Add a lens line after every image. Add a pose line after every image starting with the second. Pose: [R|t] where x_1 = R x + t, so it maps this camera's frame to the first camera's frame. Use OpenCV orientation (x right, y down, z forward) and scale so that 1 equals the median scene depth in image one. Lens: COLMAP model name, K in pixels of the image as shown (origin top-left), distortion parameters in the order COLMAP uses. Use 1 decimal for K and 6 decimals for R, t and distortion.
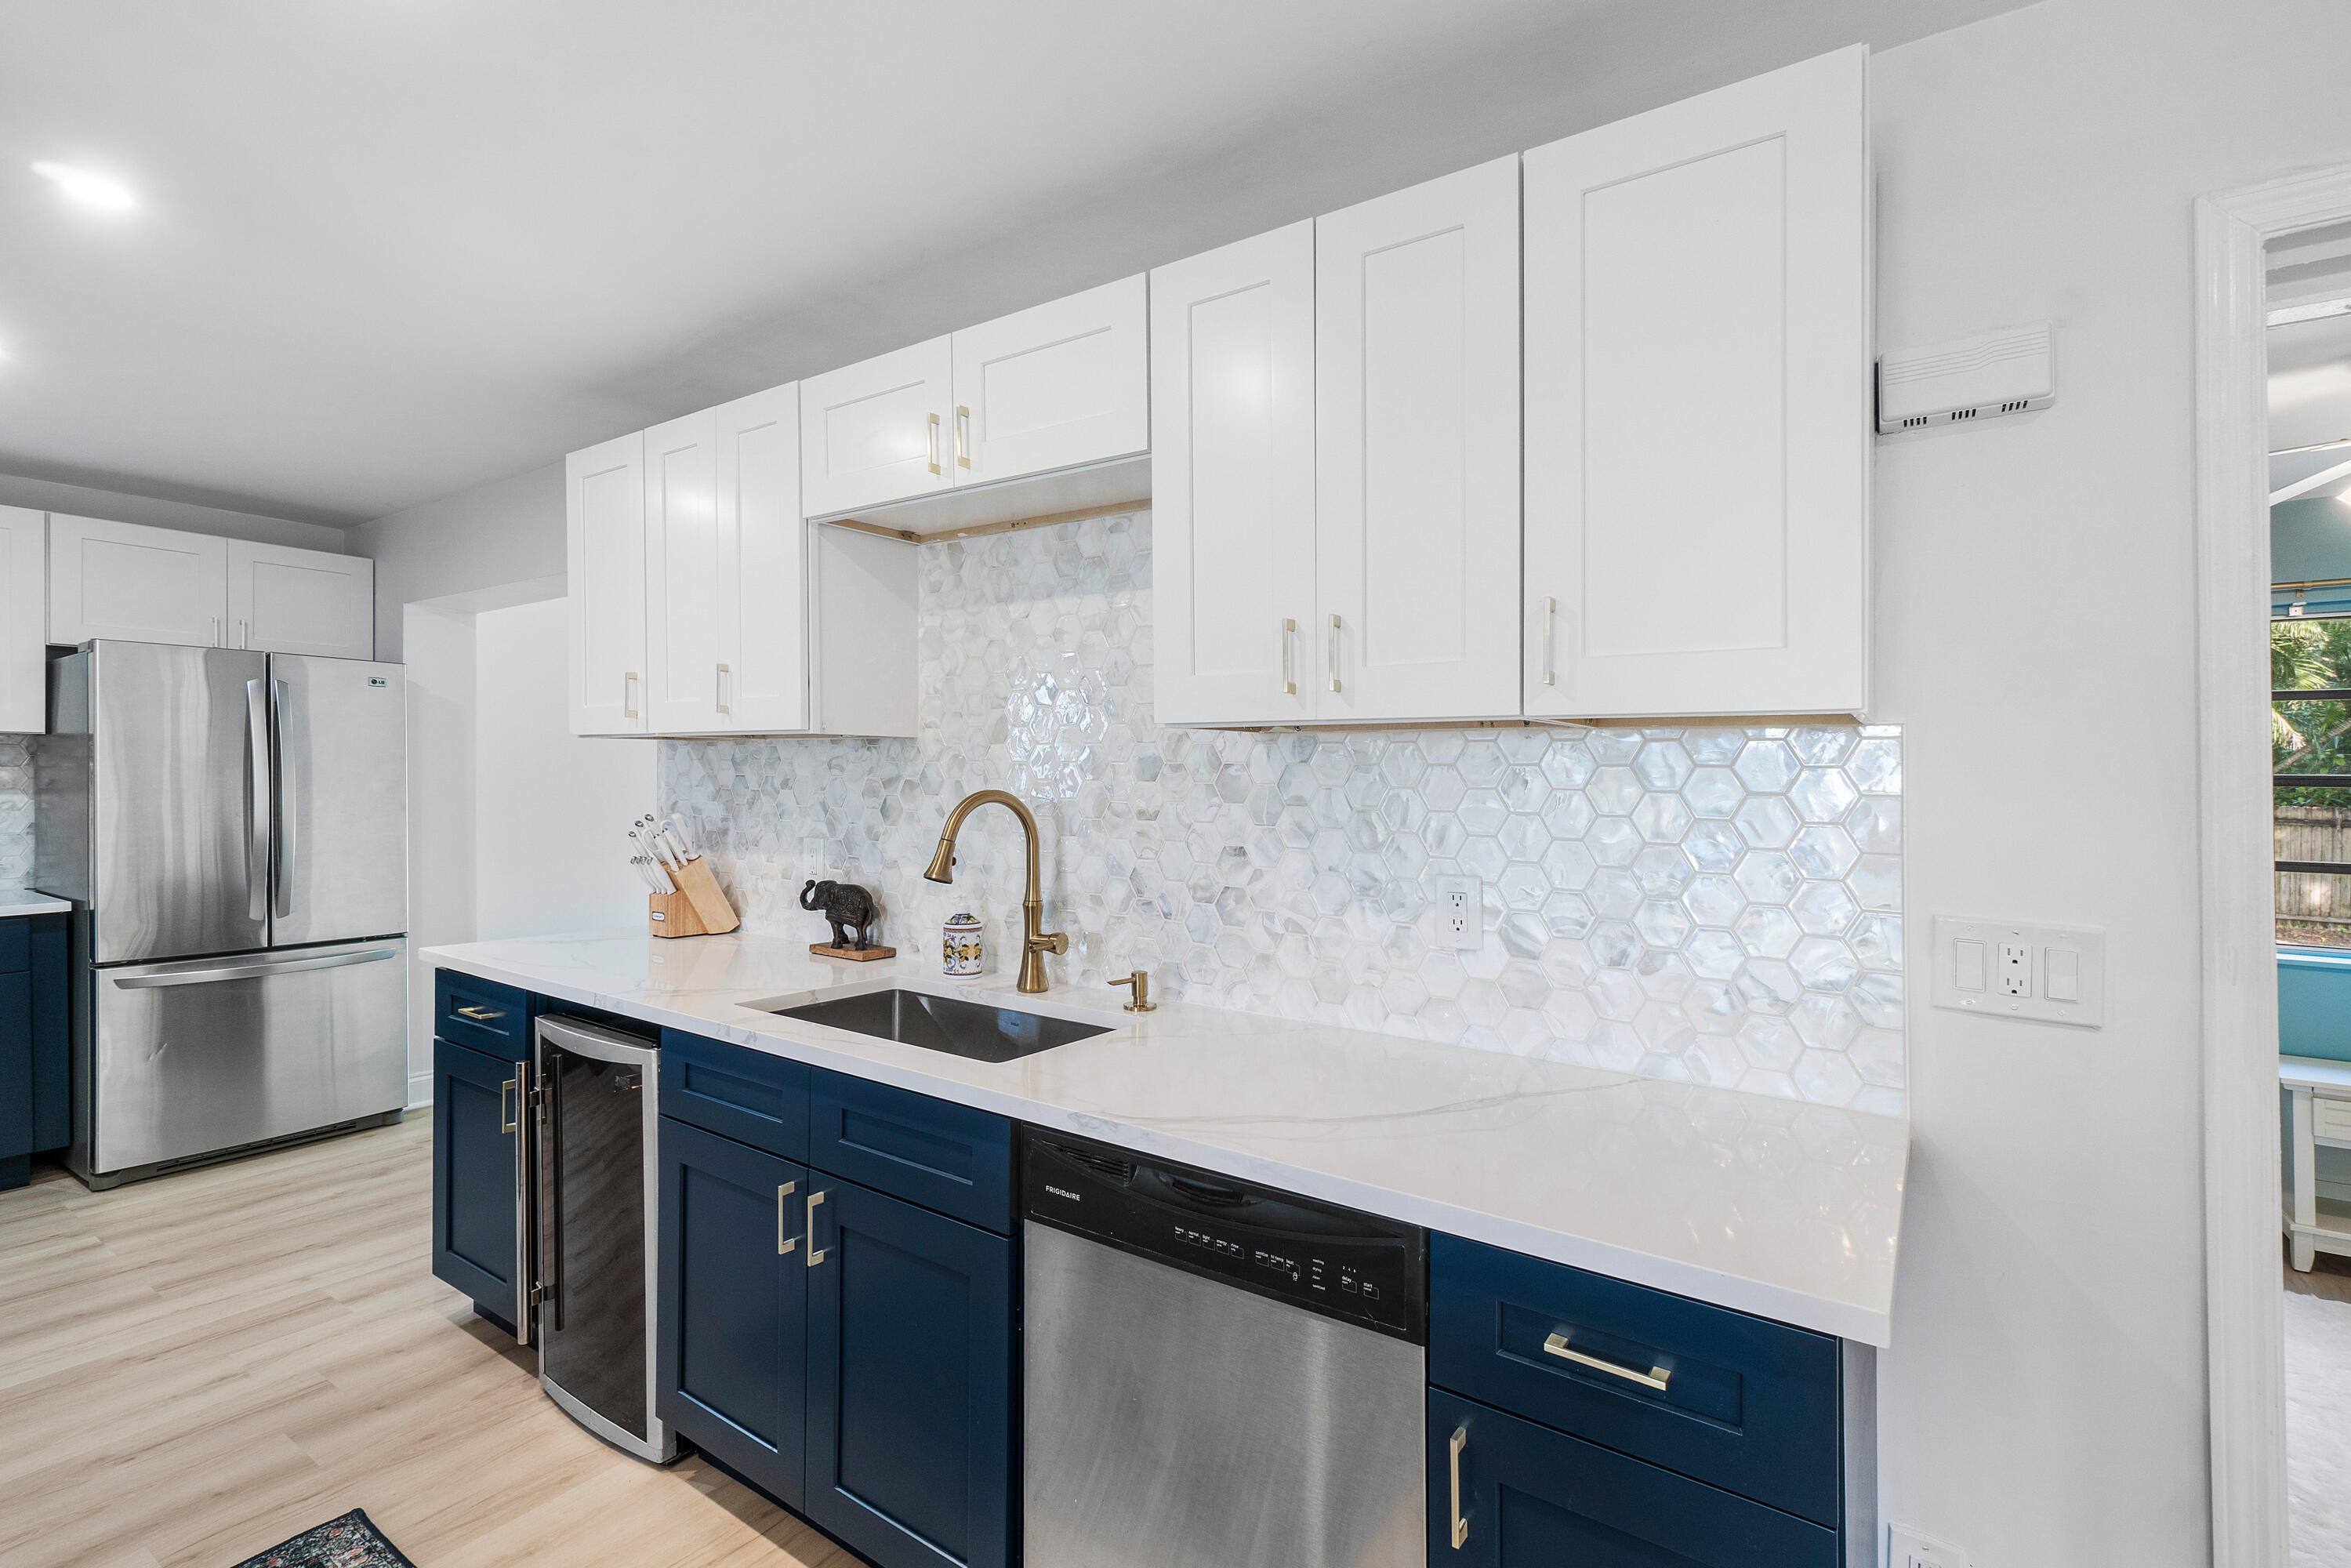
lens RADIAL K [[1102.6, 0, 1239.0], [0, 1102.6, 772.6], [0, 0, 1]] dist [0.002706, 0.000788]
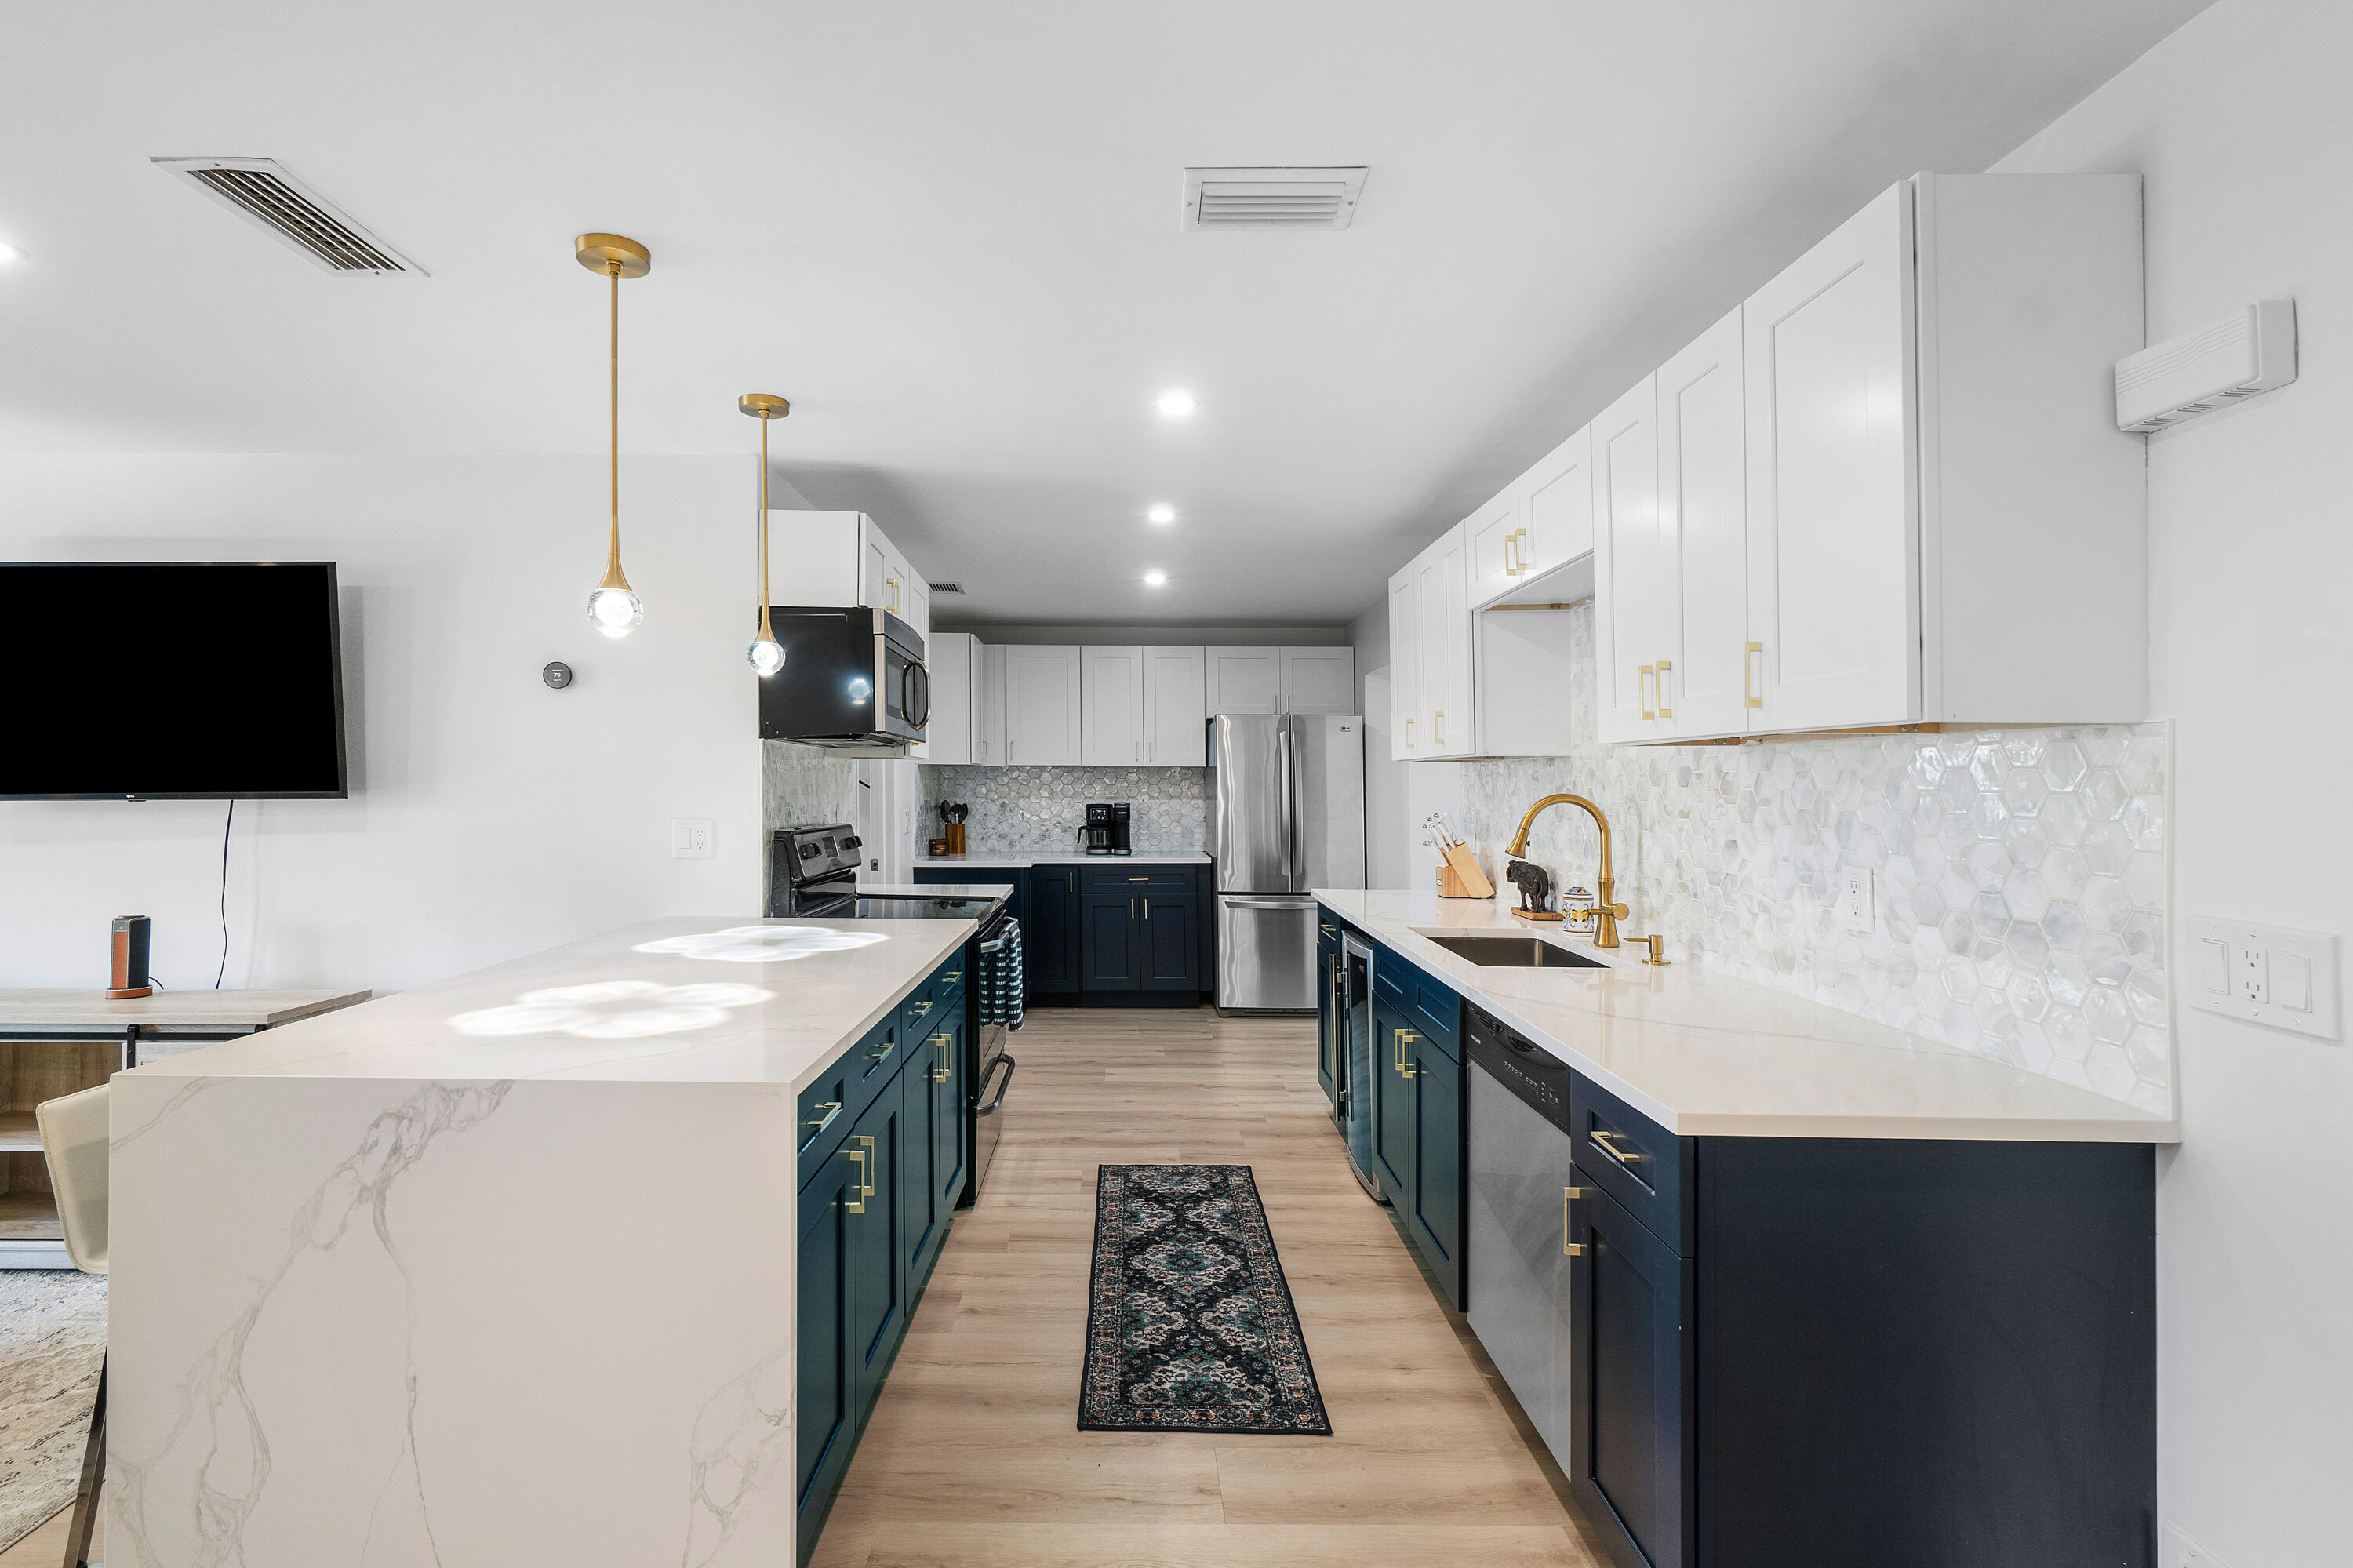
lens RADIAL K [[1119.0, 0, 1061.7], [0, 1119.0, 772.4], [0, 0, 1]] dist [0.001411, 0.000313]
pose [[0.506423, -0.018703, -0.862082, 0.601969], [0.006028, 0.999817, -0.018150, 0.009785], [0.862264, 0.003995, 0.506443, -0.224845]]
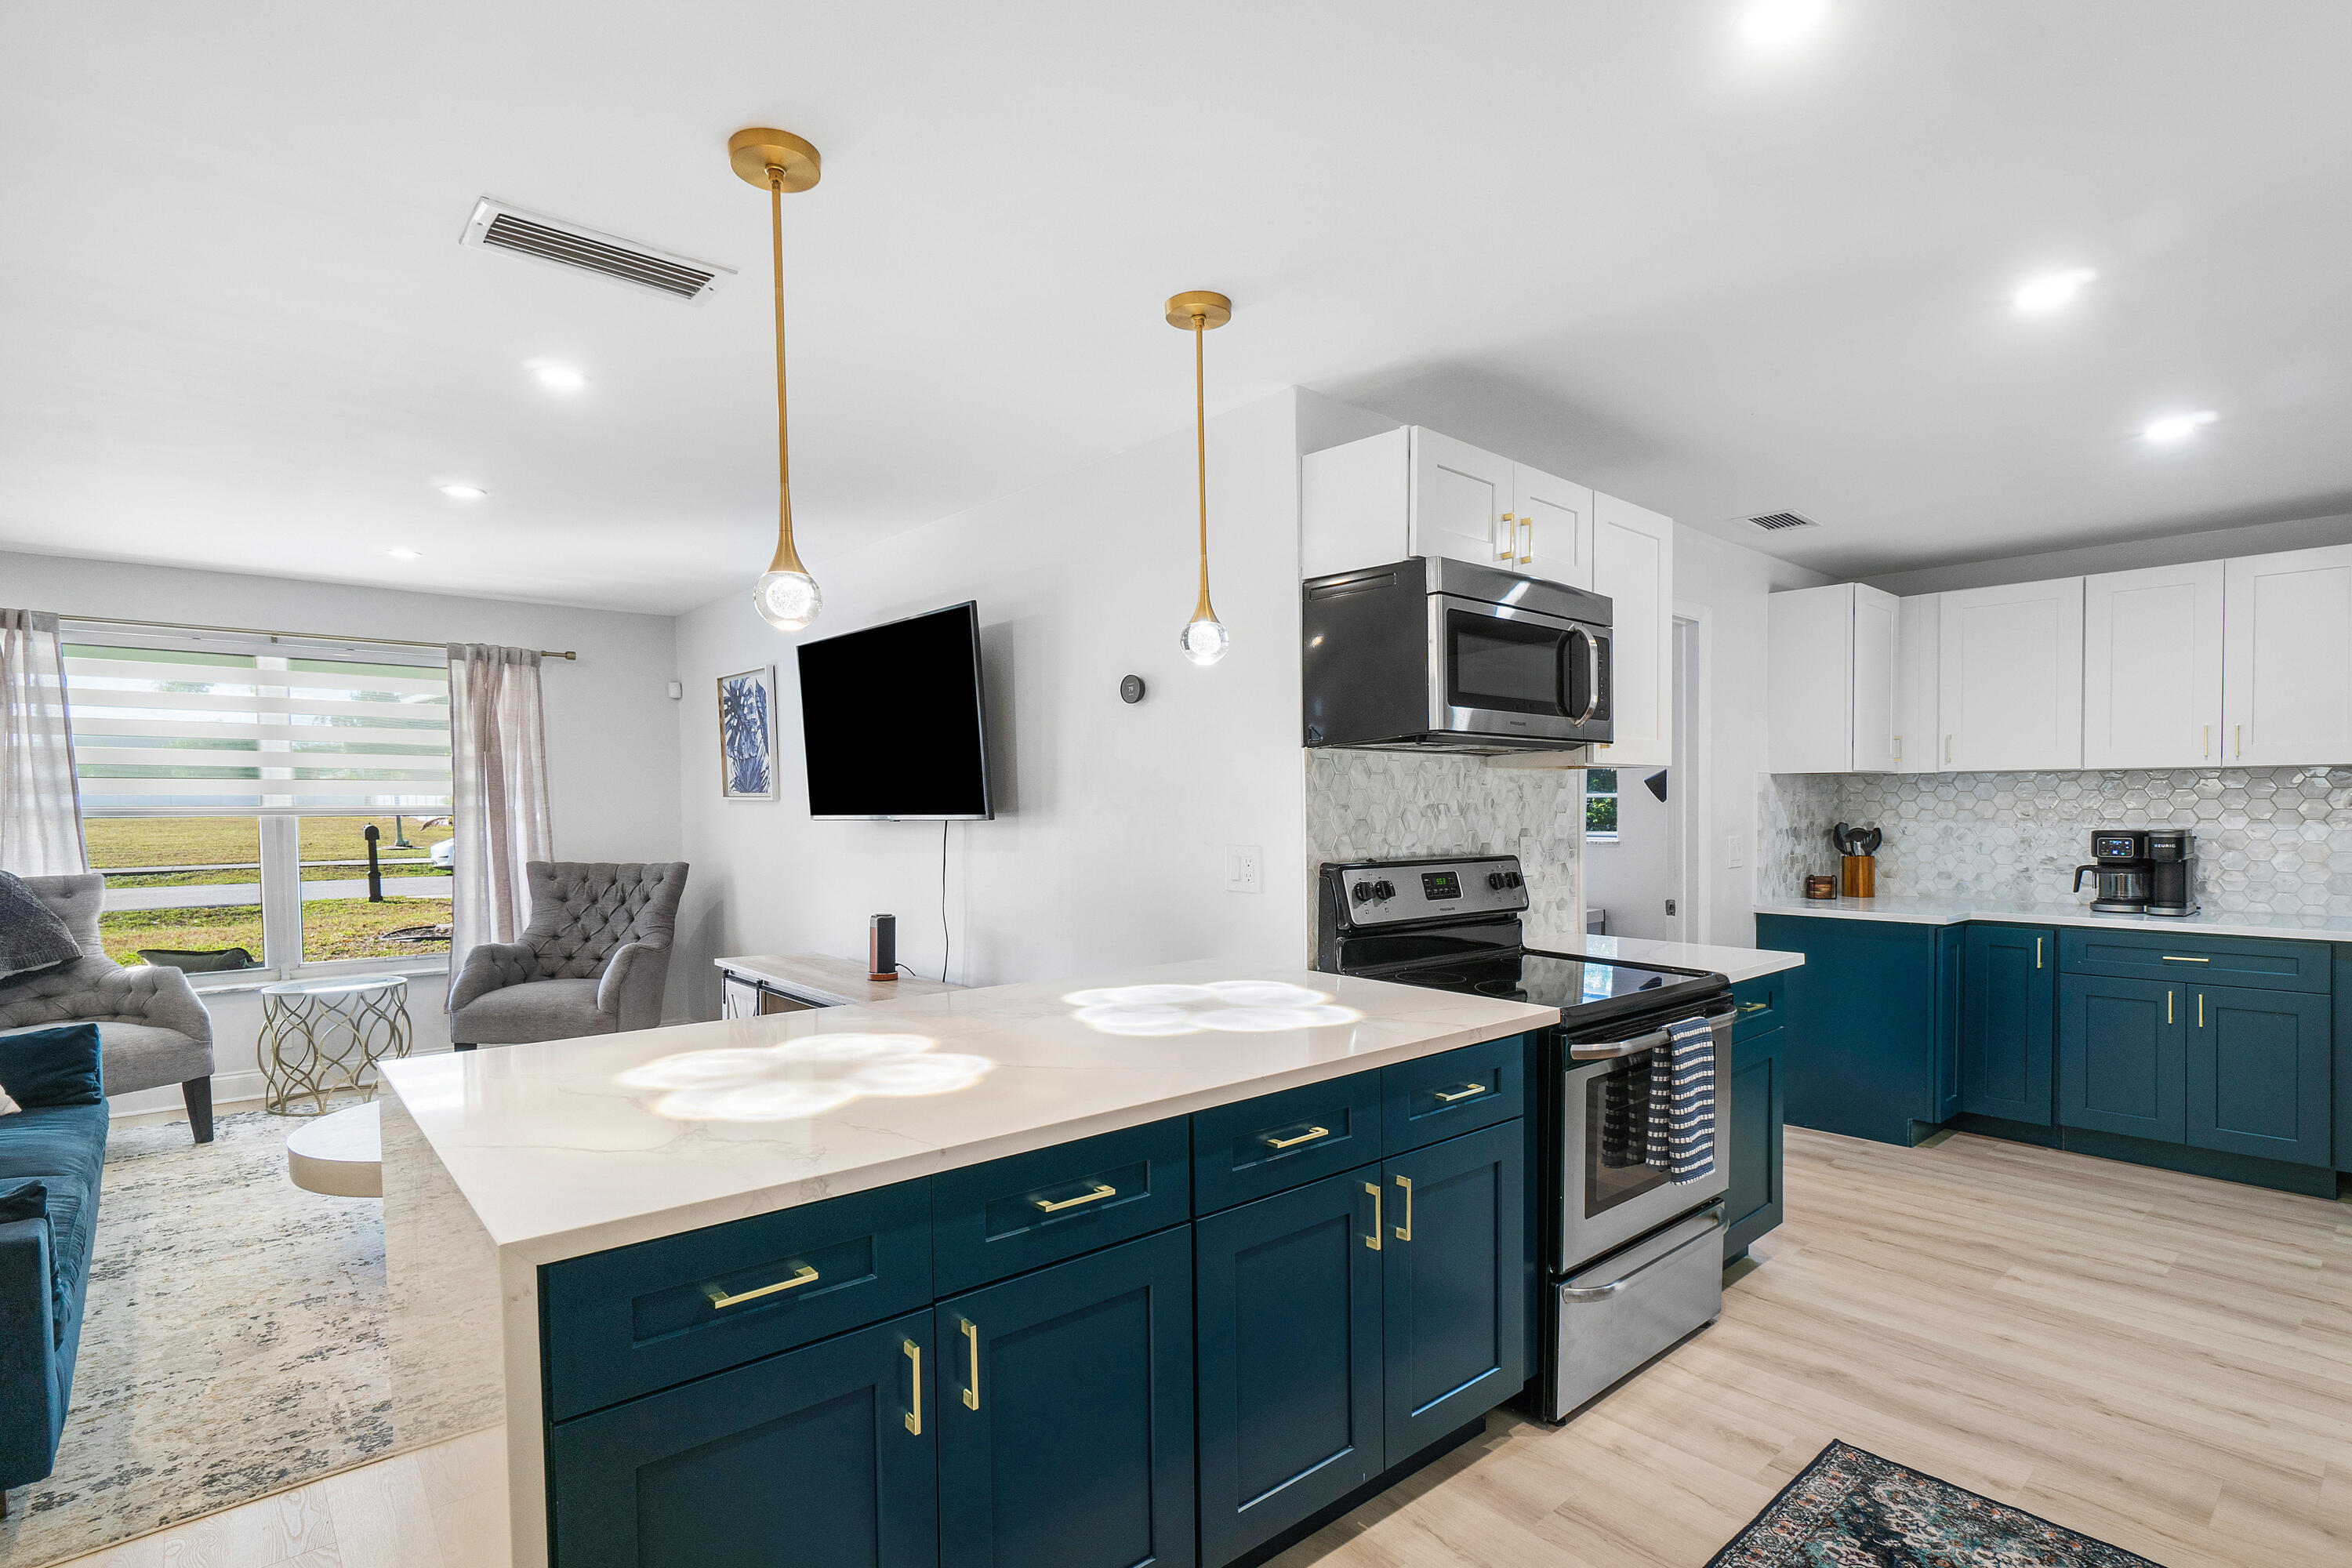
lens RADIAL K [[1079.4, 0, 1173.2], [0, 1079.4, 852.1], [0, 0, 1]] dist [0.007841, 0.000358]
pose [[-0.297904, 0.033879, -0.953995, 0.275012], [0.005743, 0.999416, 0.033699, 0.007046], [0.954579, 0.004561, -0.297924, 0.366920]]
